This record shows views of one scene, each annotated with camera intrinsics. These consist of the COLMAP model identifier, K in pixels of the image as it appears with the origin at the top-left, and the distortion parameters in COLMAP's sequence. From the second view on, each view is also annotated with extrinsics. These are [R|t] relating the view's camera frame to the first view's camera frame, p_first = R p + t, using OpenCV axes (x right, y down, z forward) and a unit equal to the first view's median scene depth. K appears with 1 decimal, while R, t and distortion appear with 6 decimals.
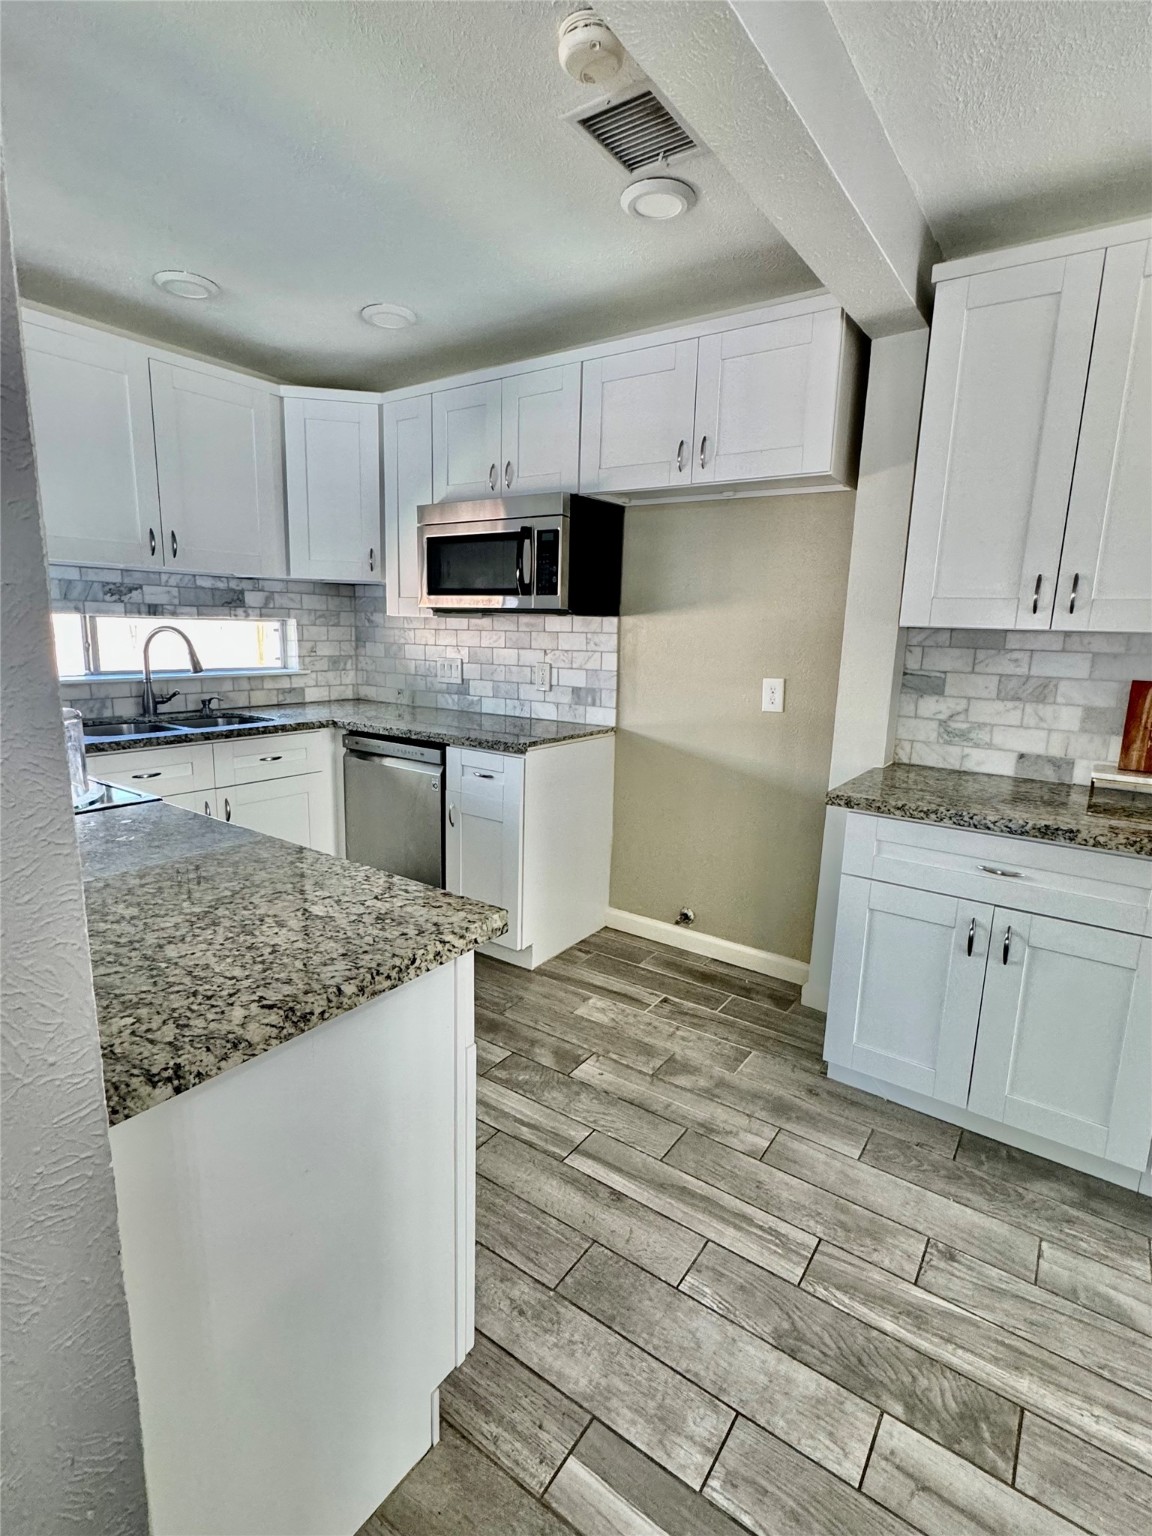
lens RADIAL K [[748.4, 0, 580.5], [0, 748.4, 765.7], [0, 0, 1]] dist [0.000466, -0.000619]
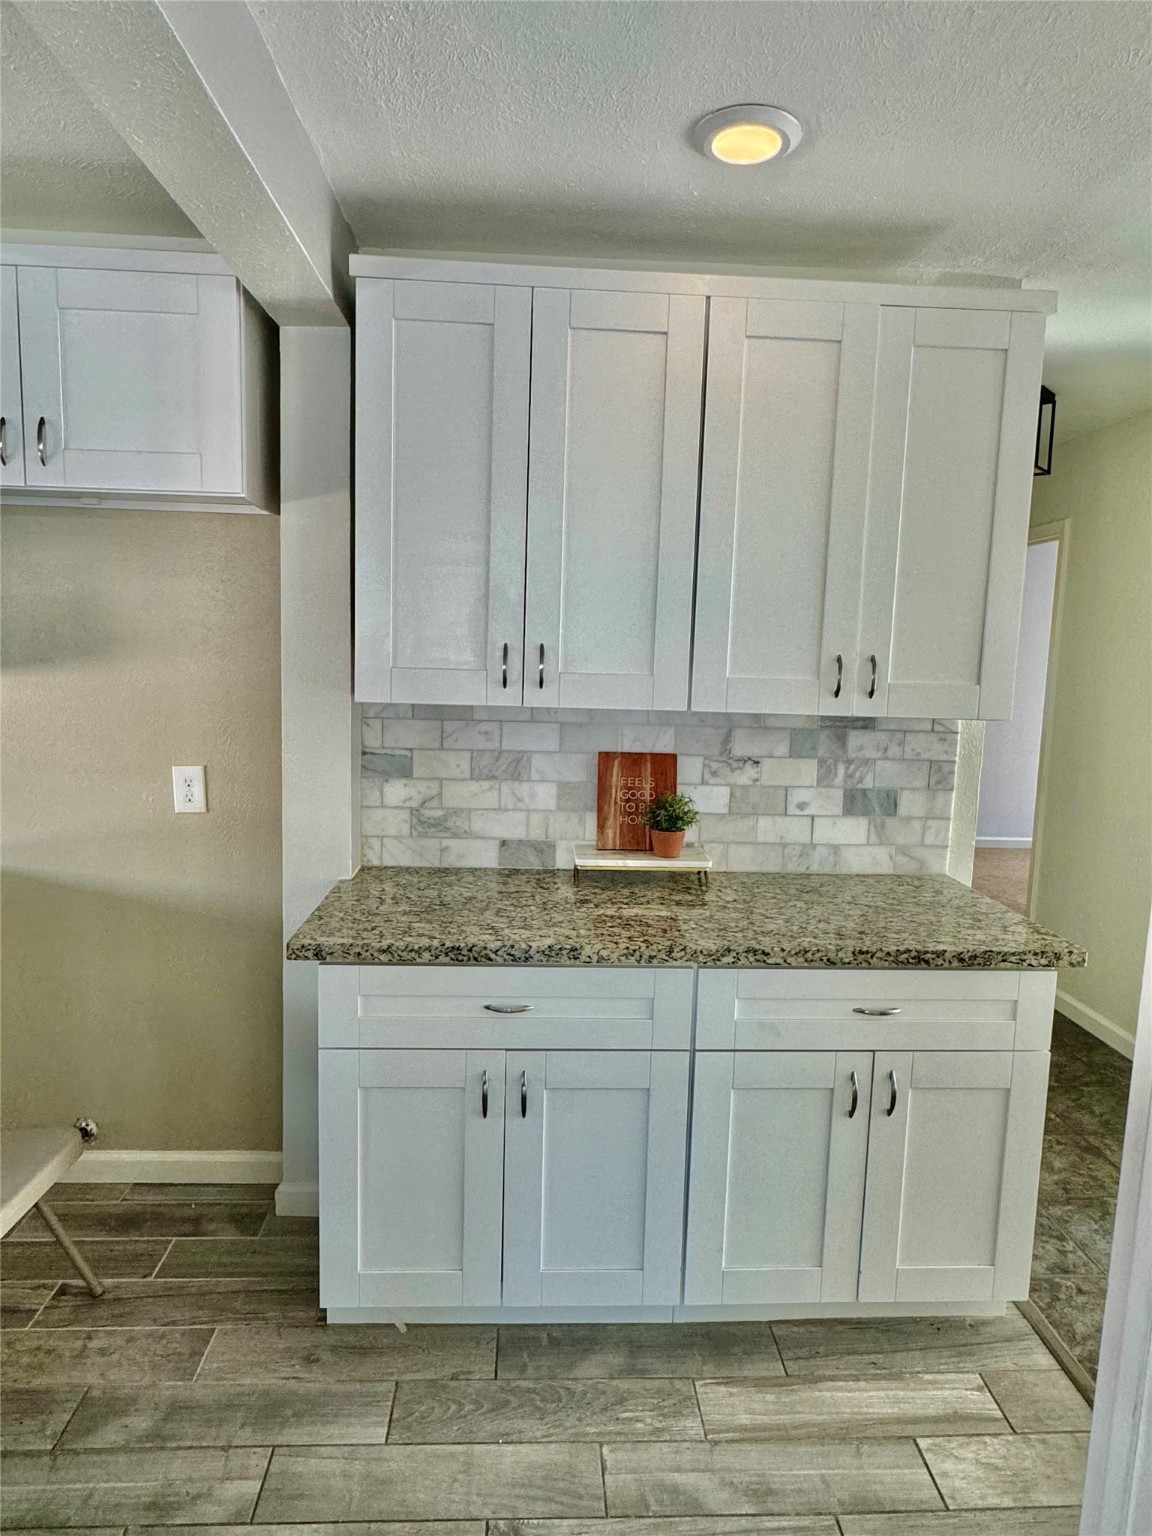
lens RADIAL K [[931.8, 0, 581.0], [0, 931.8, 757.5], [0, 0, 1]] dist [-0.004573, 0.002121]
pose [[0.787618, -0.080863, 0.610834, 0.018234], [0.108773, 0.994029, -0.008662, -0.094634], [-0.606487, 0.073264, 0.791711, 0.100939]]
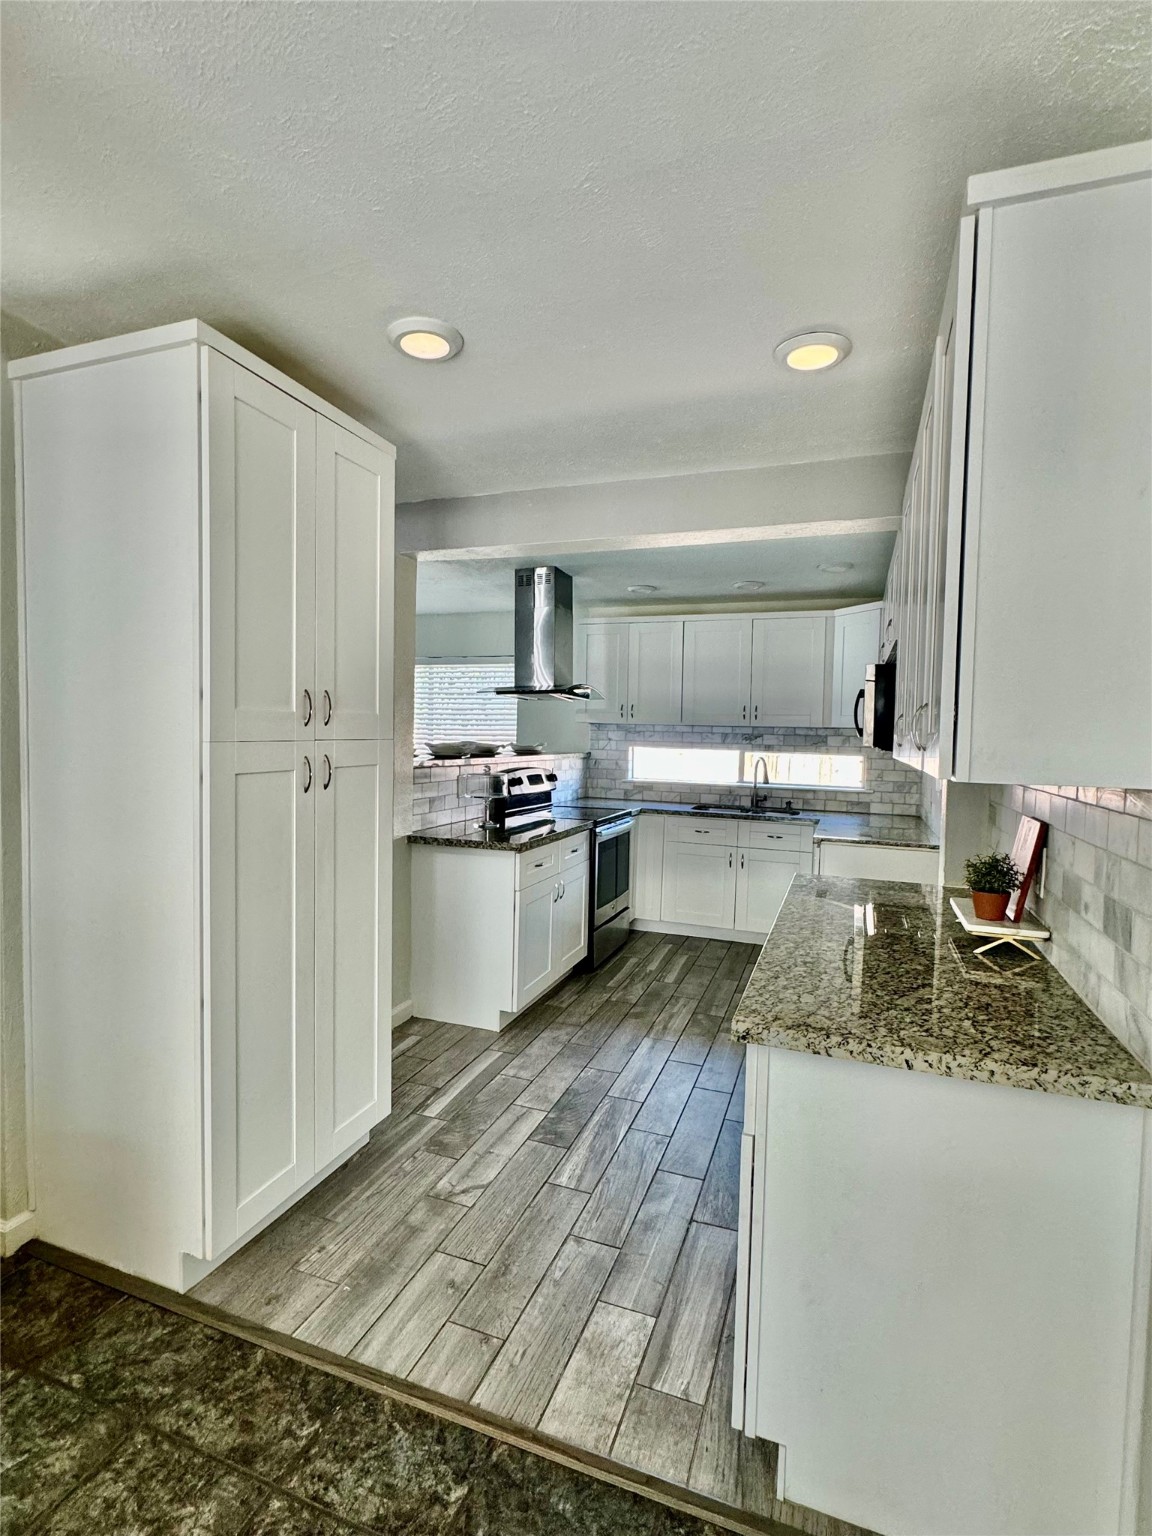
lens RADIAL K [[748.4, 0, 574.4], [0, 748.4, 771.3], [0, 0, 1]] dist [0.000466, -0.000619]
pose [[0.252646, 0.024776, -0.967241, 1.453401], [-0.195229, 0.980416, -0.025881, -0.030849], [0.947658, 0.195372, 0.252535, 0.199196]]
